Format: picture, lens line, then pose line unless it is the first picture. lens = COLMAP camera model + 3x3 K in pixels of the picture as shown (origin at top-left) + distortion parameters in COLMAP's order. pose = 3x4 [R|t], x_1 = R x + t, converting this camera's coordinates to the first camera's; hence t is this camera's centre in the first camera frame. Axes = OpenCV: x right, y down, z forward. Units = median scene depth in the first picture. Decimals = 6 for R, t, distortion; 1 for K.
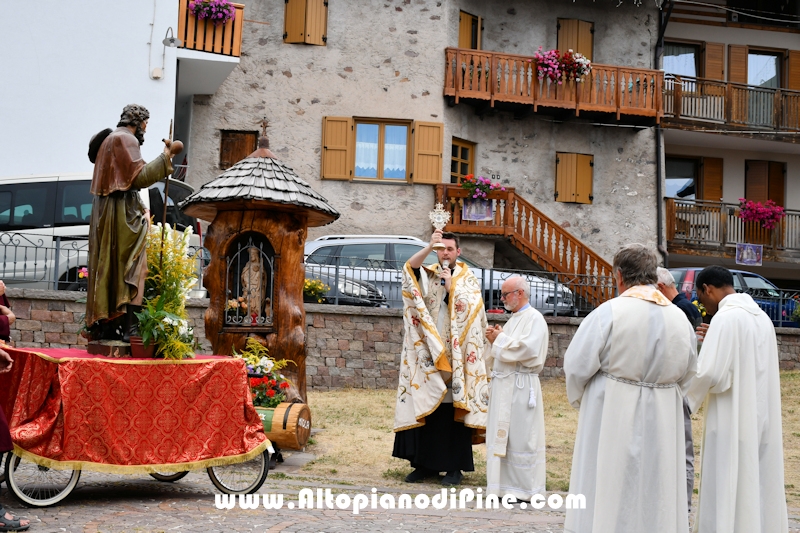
lens RADIAL K [[1457.0, 0, 400.0], [0, 1457.0, 266.5], [0, 0, 1]] dist [-0.014000, 0.068674]
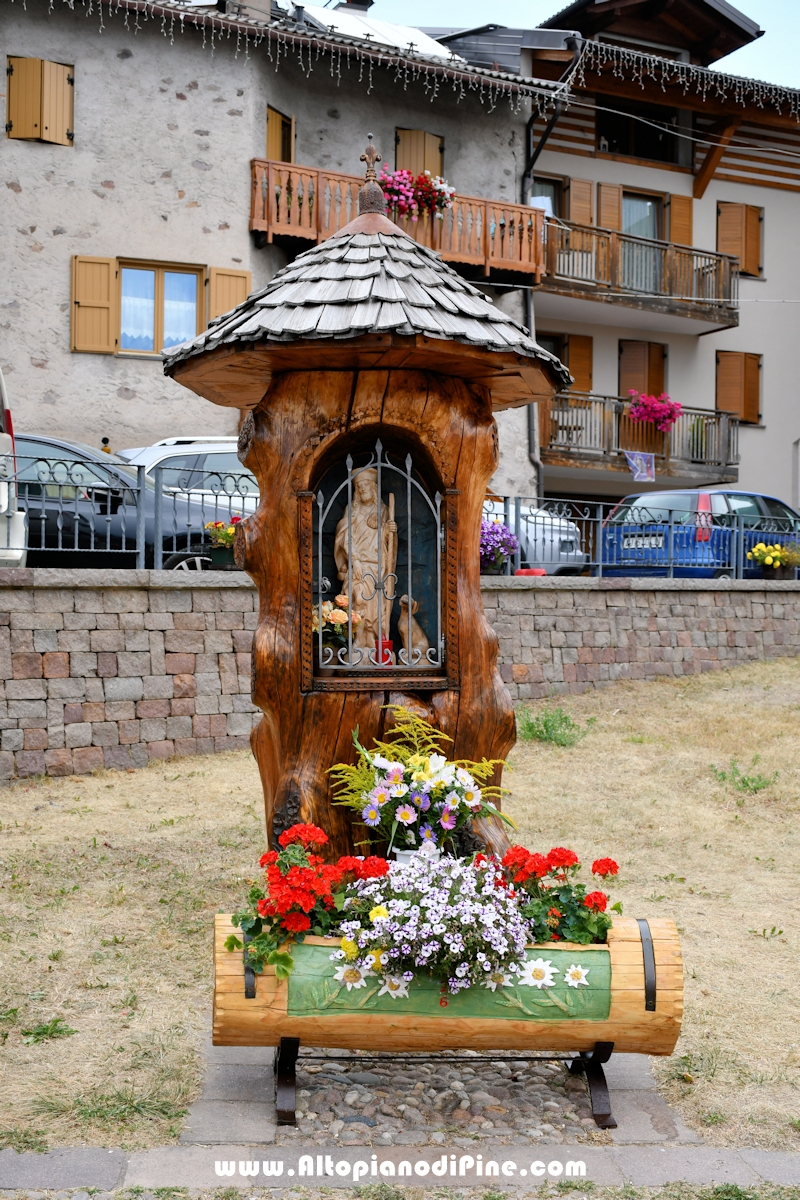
lens RADIAL K [[1603.1, 0, 400.0], [0, 1603.1, 600.0], [0, 0, 1]] dist [-0.007694, 0.048451]
pose [[0.970294, -0.018868, 0.241190, -0.085341], [-0.000148, 0.996907, 0.078584, -0.004884], [-0.241927, -0.076286, 0.967291, 0.251406]]
